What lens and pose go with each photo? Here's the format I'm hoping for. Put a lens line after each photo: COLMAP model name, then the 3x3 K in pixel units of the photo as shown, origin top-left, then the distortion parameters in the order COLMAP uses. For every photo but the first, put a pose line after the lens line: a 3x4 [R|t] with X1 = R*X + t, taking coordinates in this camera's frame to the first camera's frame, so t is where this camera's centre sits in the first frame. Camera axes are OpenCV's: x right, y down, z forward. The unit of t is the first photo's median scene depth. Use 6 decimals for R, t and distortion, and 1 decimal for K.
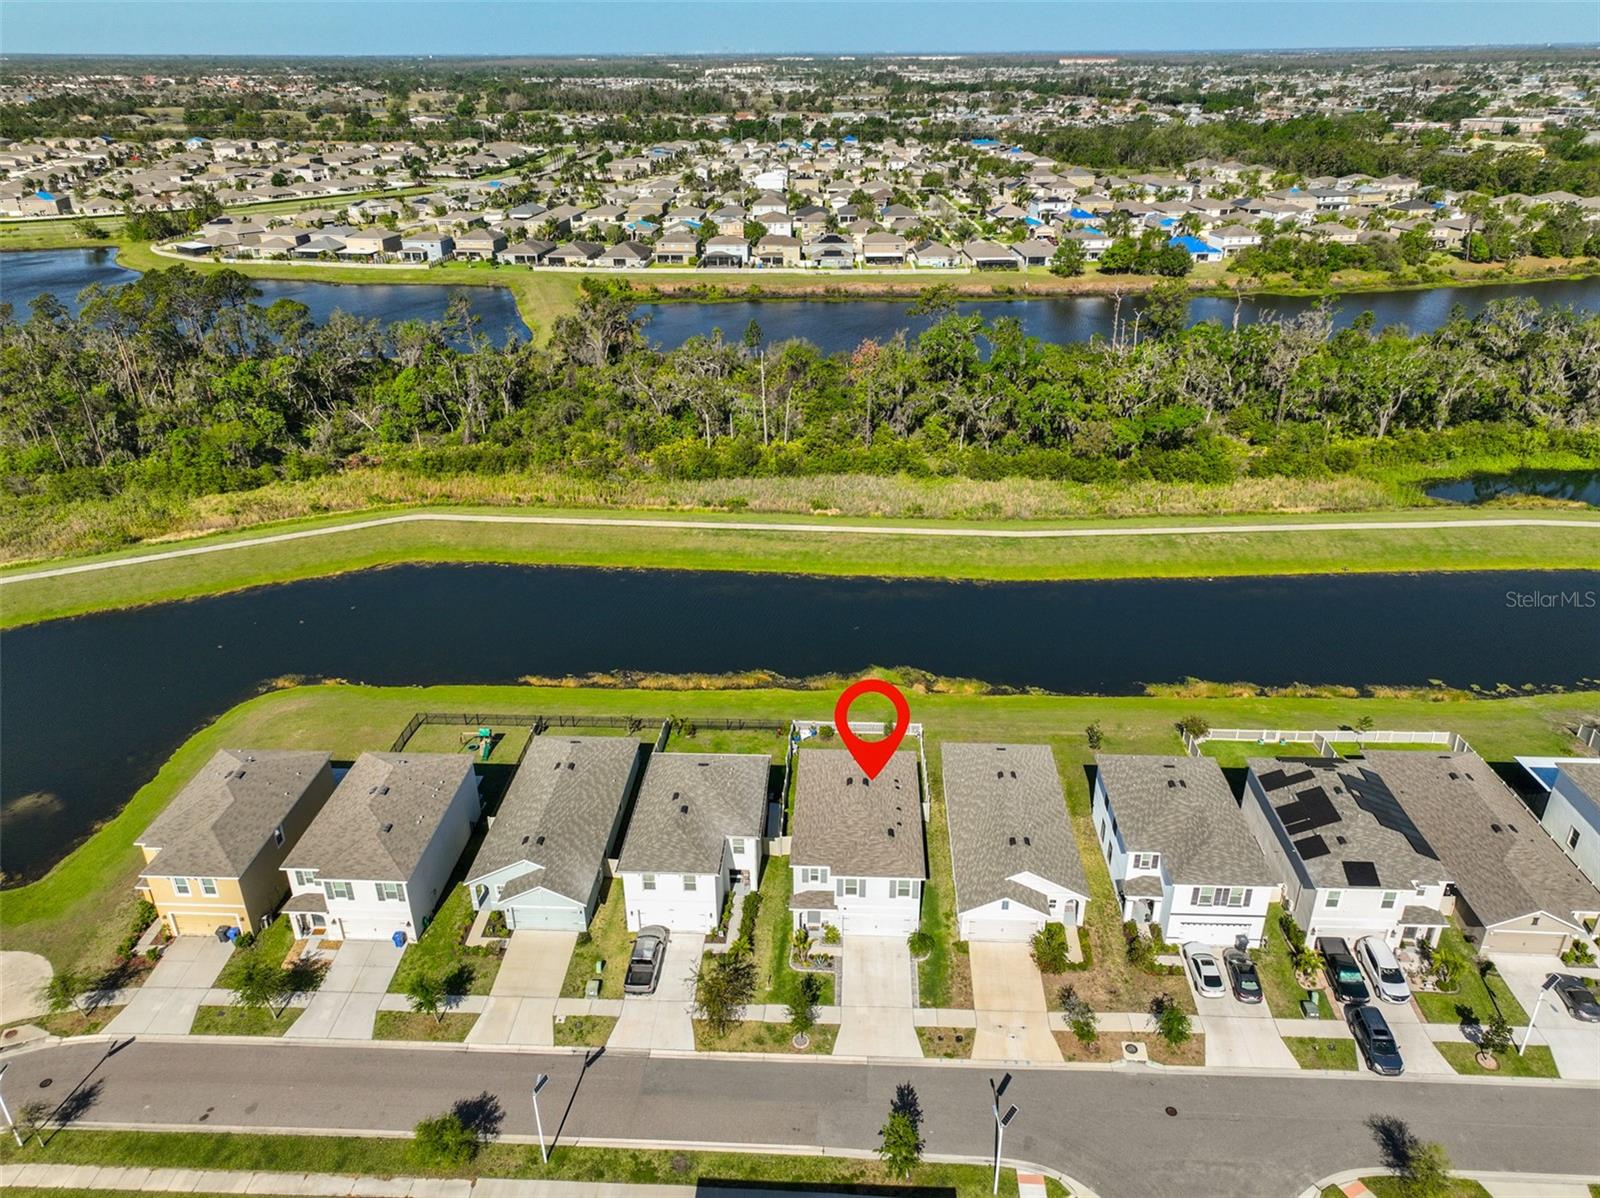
lens RADIAL K [[1117.5, 0, 806.9], [0, 1117.5, 600.3], [0, 0, 1]] dist [0.003945, 0.012121]
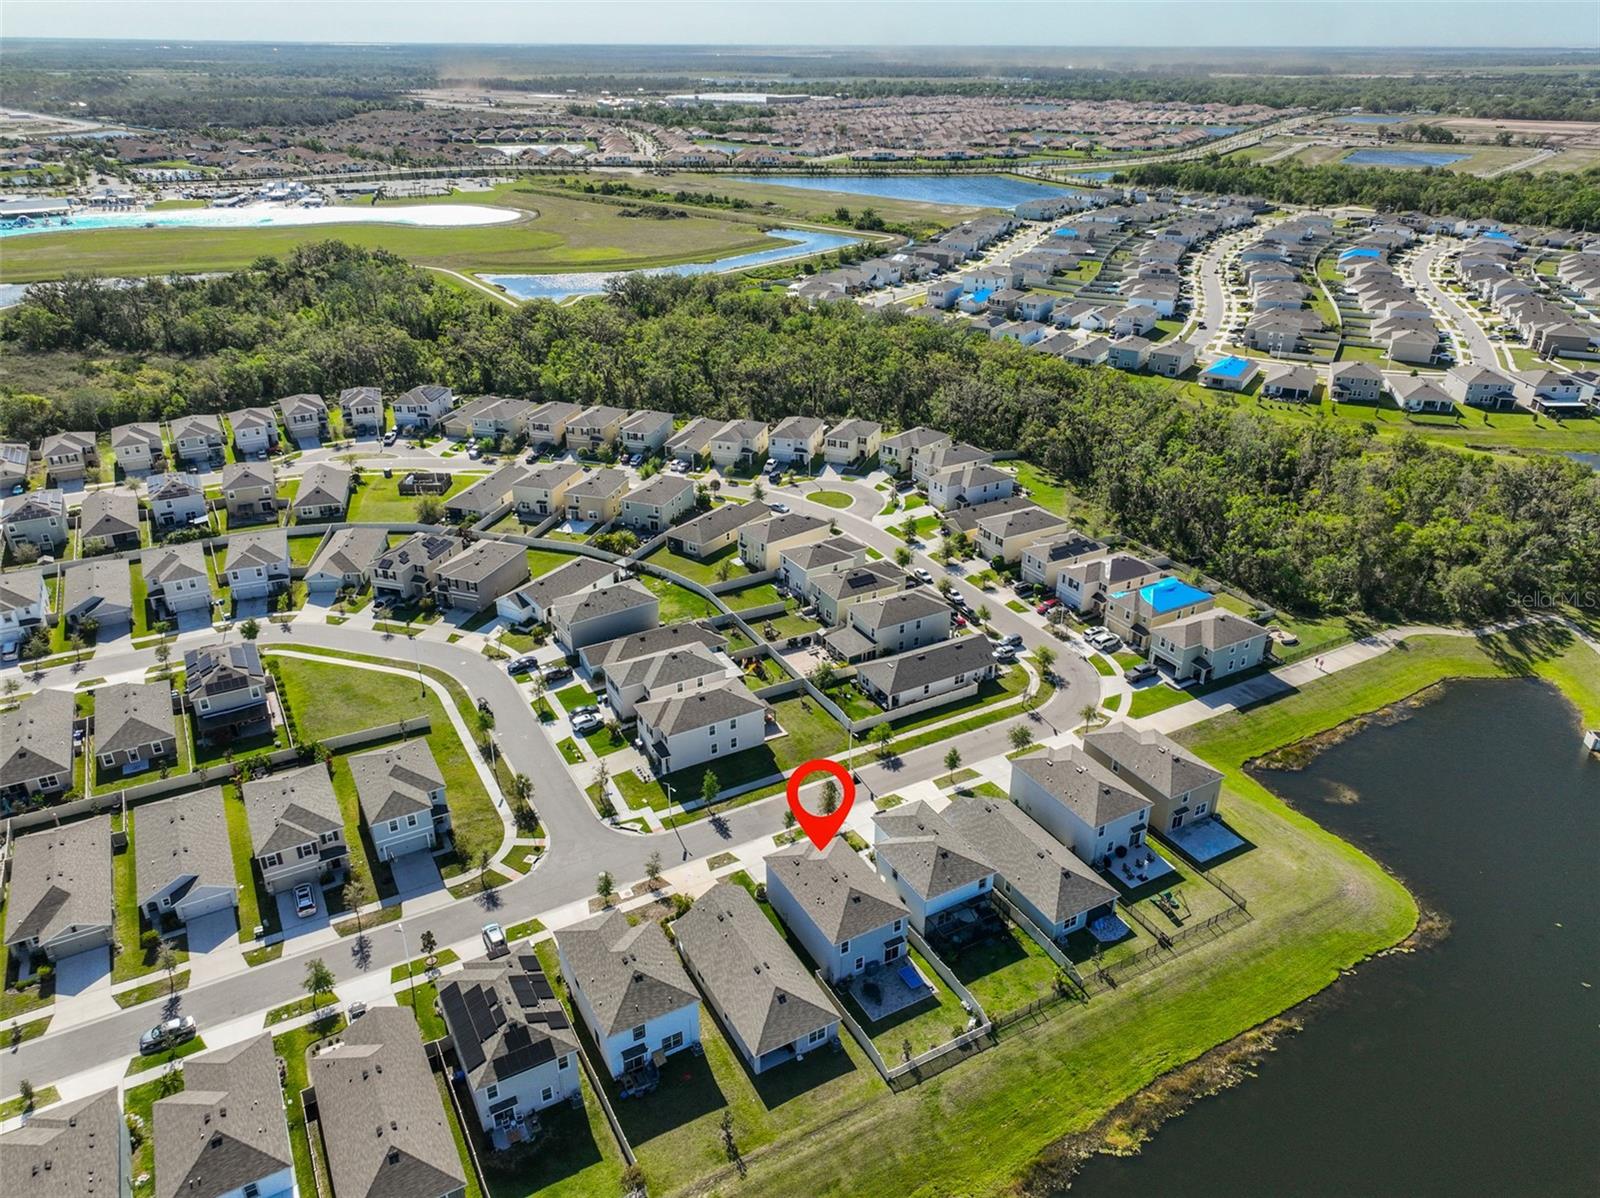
lens RADIAL K [[1117.5, 0, 806.9], [0, 1117.5, 600.3], [0, 0, 1]] dist [0.003945, 0.012121]
pose [[-0.848823, 0.237322, -0.472418, 0.472656], [-0.232748, 0.634579, 0.736978, -0.773618], [0.474687, 0.735518, -0.483409, 1.004819]]
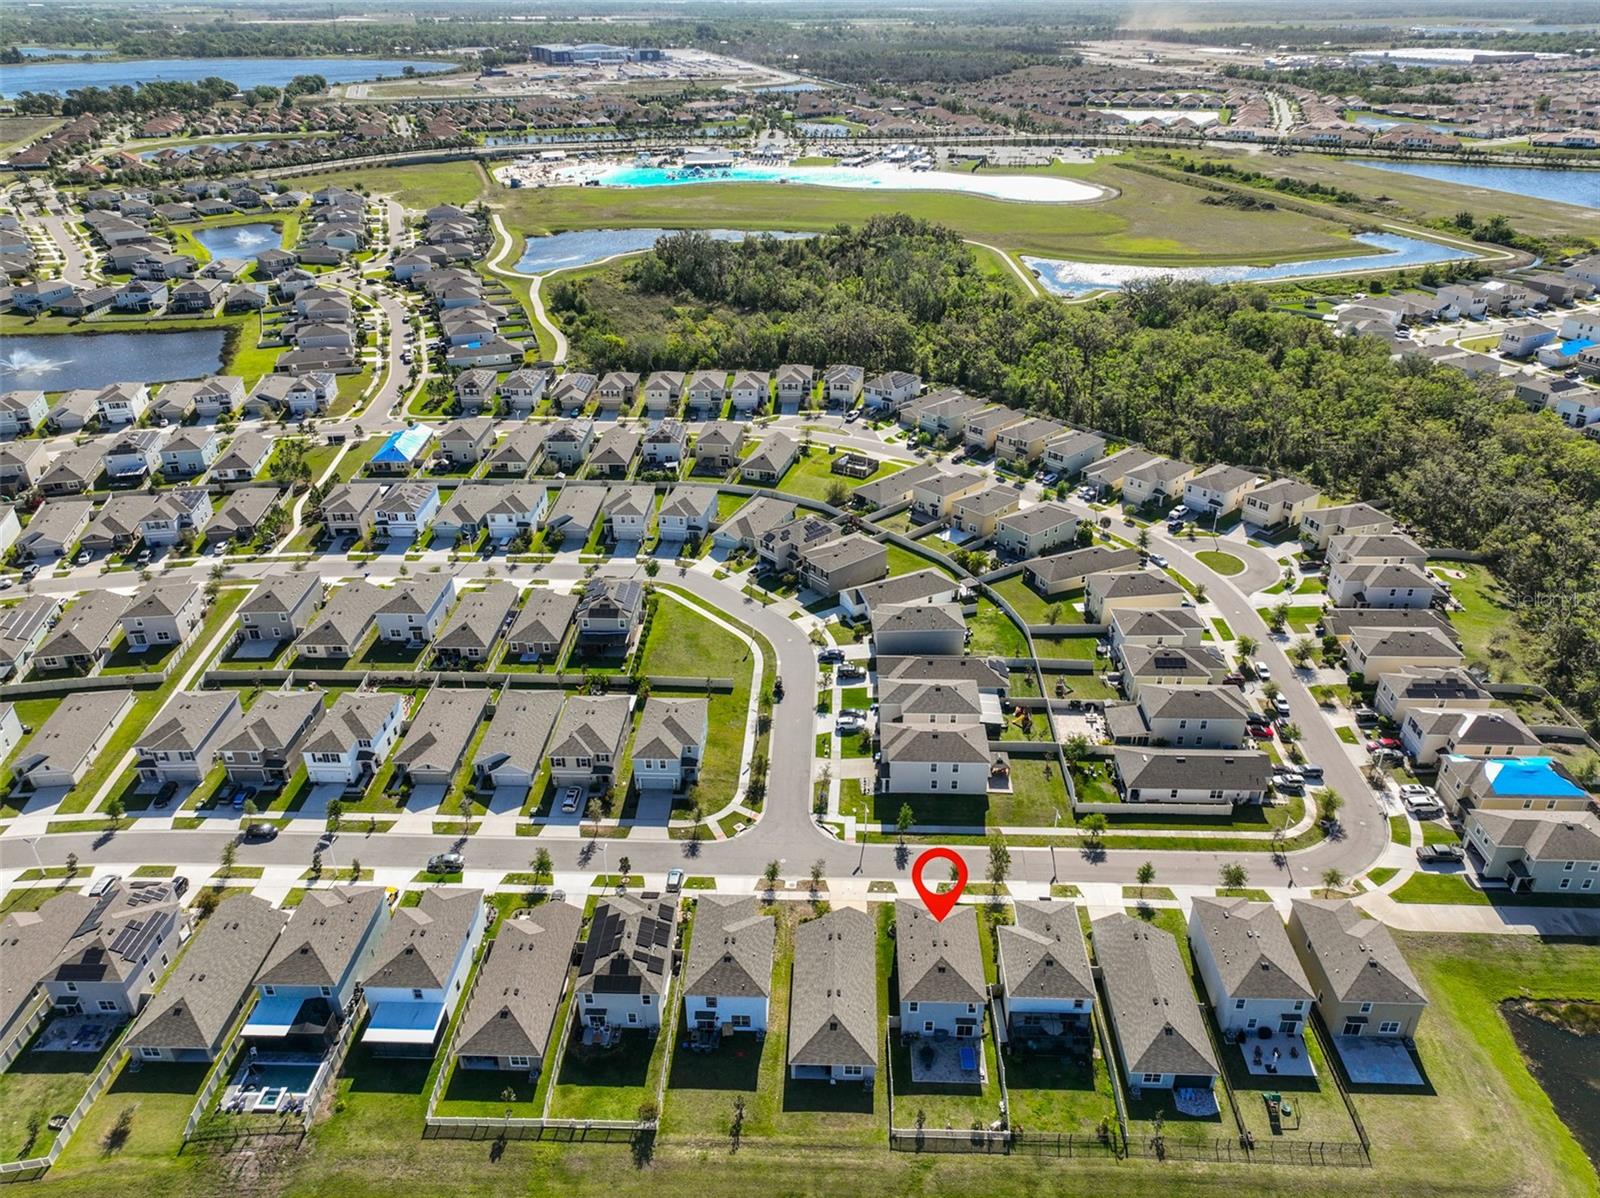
lens RADIAL K [[1117.5, 0, 806.9], [0, 1117.5, 600.3], [0, 0, 1]] dist [0.003945, 0.012121]
pose [[-0.999893, 0.013885, -0.004658, 0.161143], [0.004134, 0.572697, 0.819757, -0.953906], [0.014050, 0.819650, -0.572693, 1.060000]]
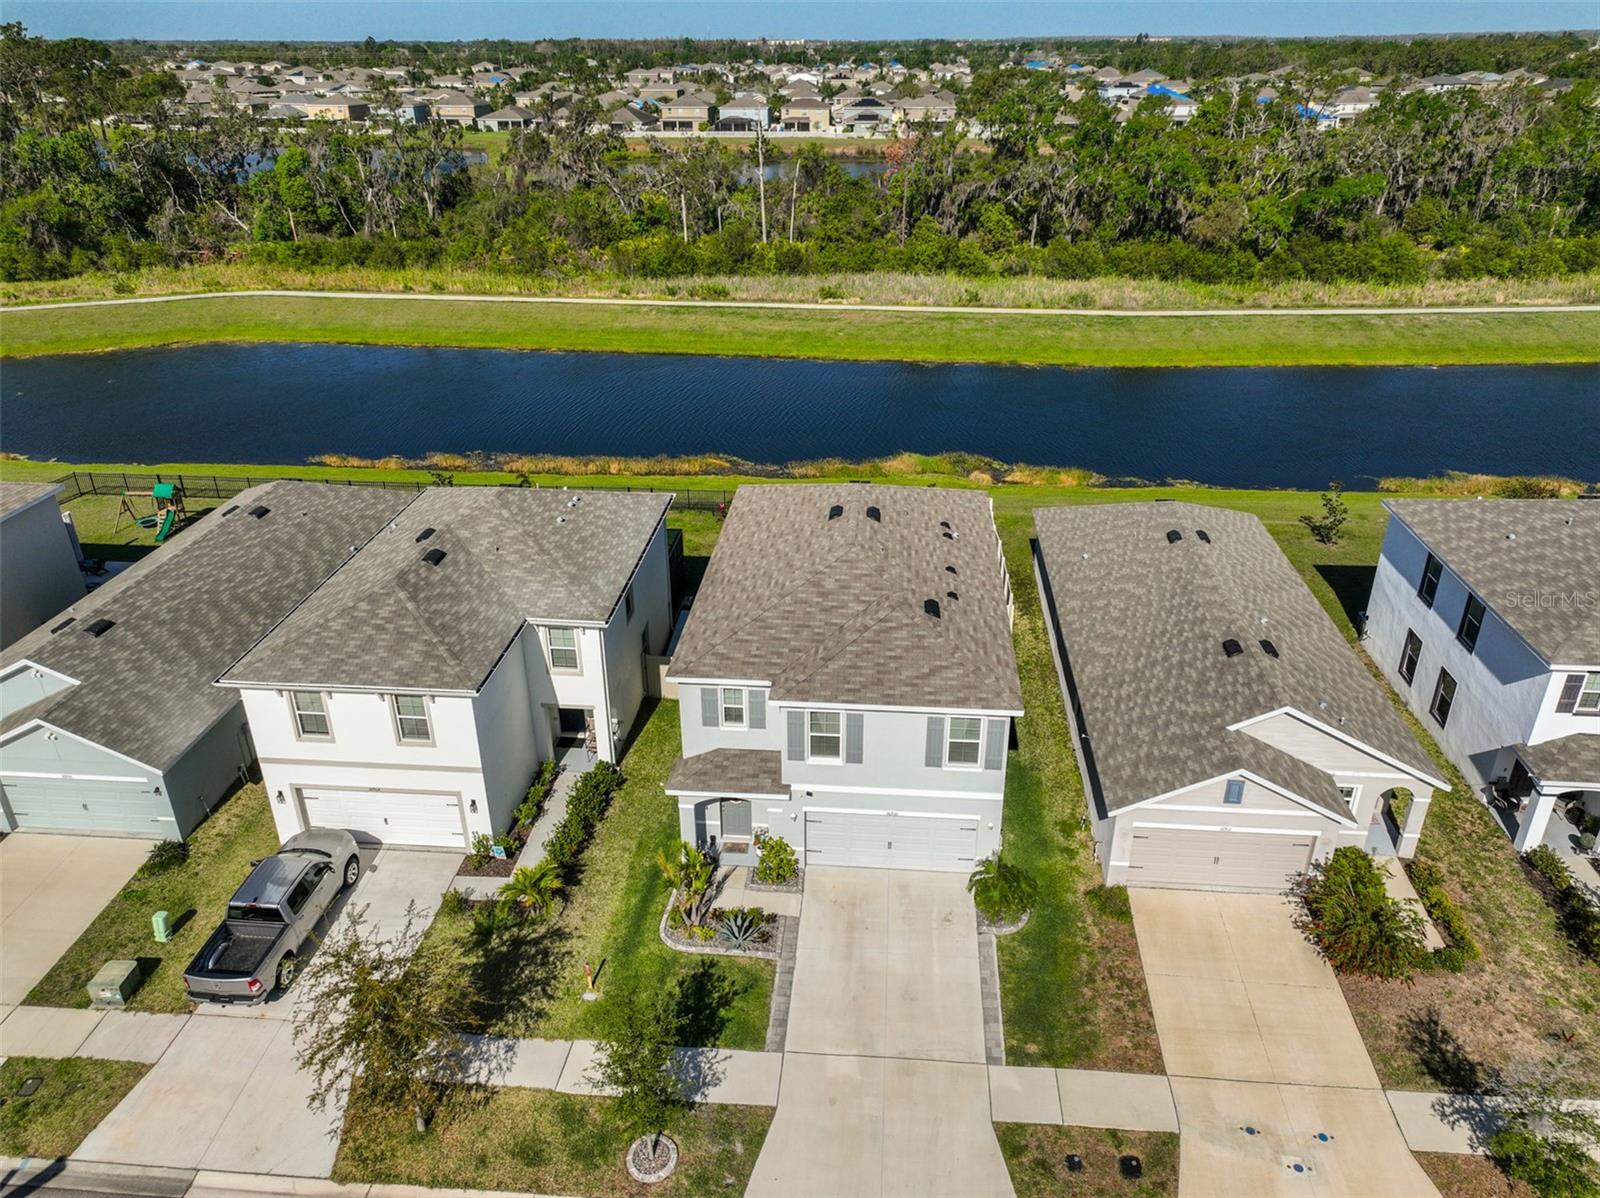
lens RADIAL K [[1118.6, 0, 805.4], [0, 1118.6, 597.2], [0, 0, 1]] dist [0.002952, 0.005081]
pose [[0.999263, 0.017626, -0.034095, 0.029901], [-0.017492, 0.999838, 0.004220, 0.138026], [0.034164, -0.003621, 0.999410, 0.410573]]
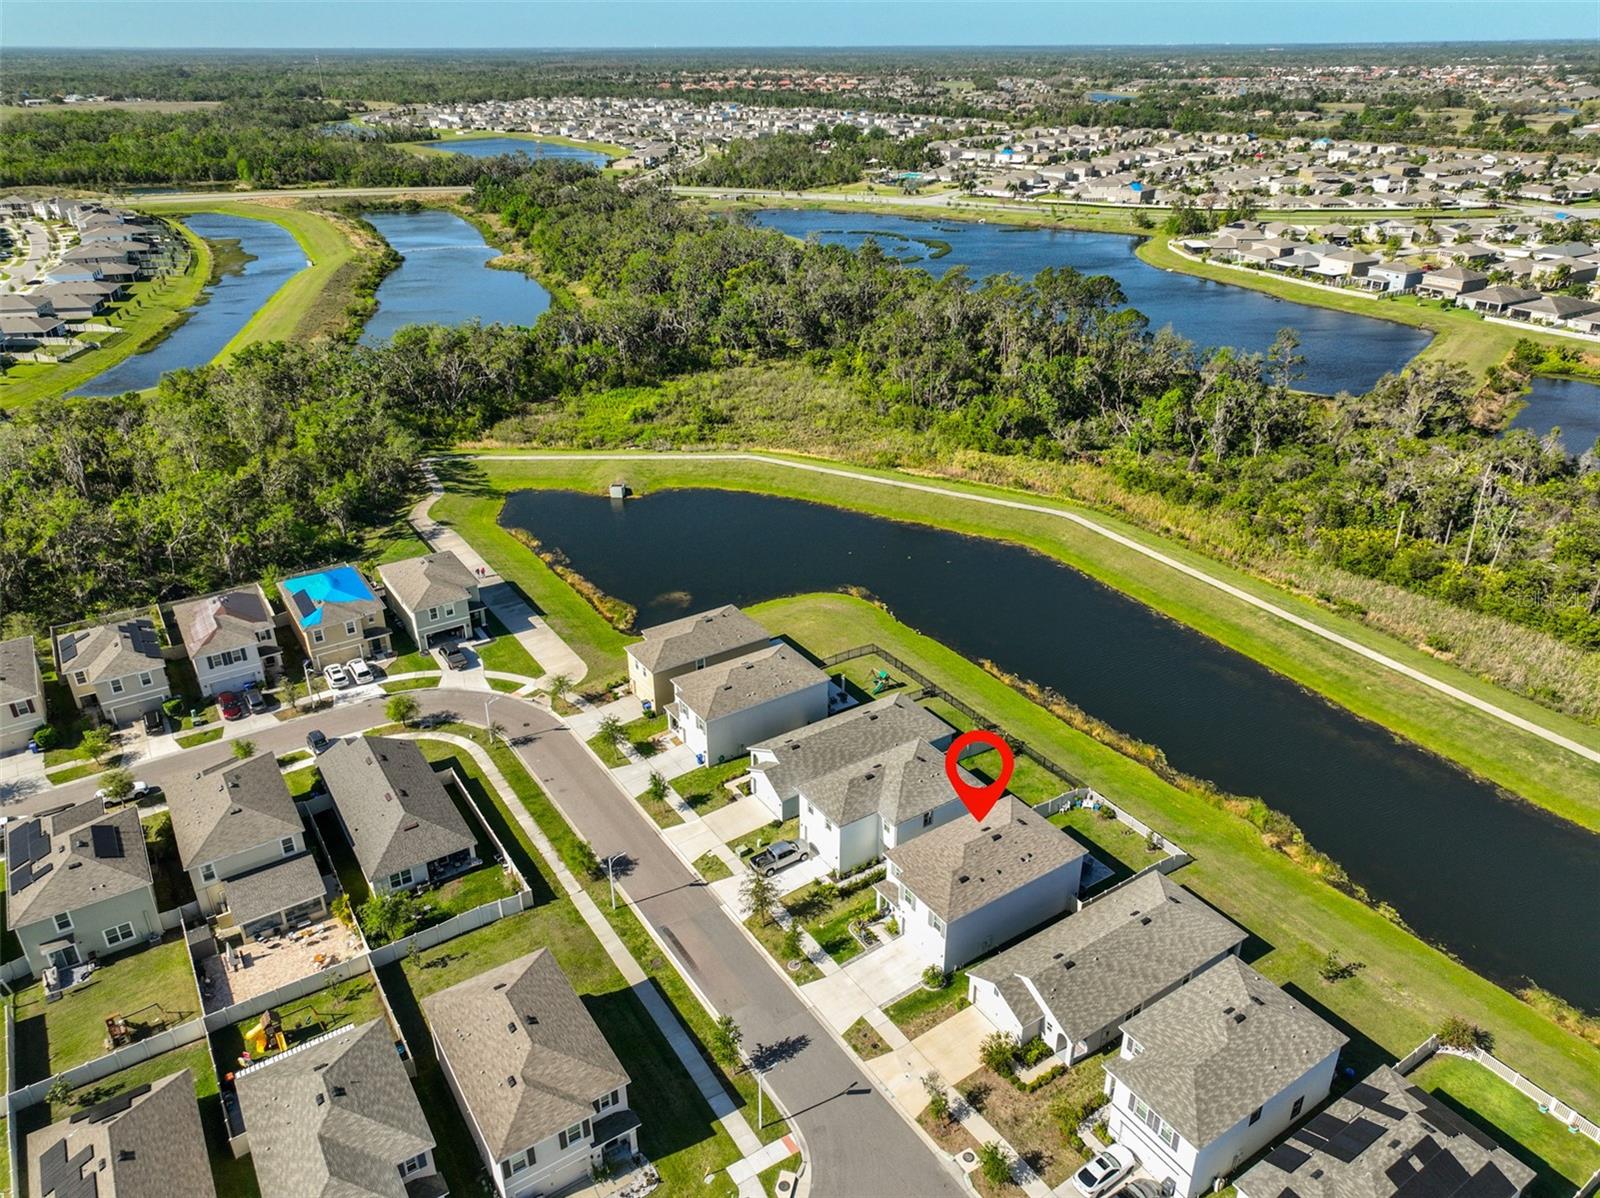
lens RADIAL K [[1117.5, 0, 806.9], [0, 1117.5, 600.3], [0, 0, 1]] dist [0.003945, 0.012121]
pose [[0.589315, 0.361716, -0.722406, 0.468505], [-0.354439, 0.919282, 0.171154, -0.125193], [0.726004, 0.155185, 0.669952, 0.063799]]
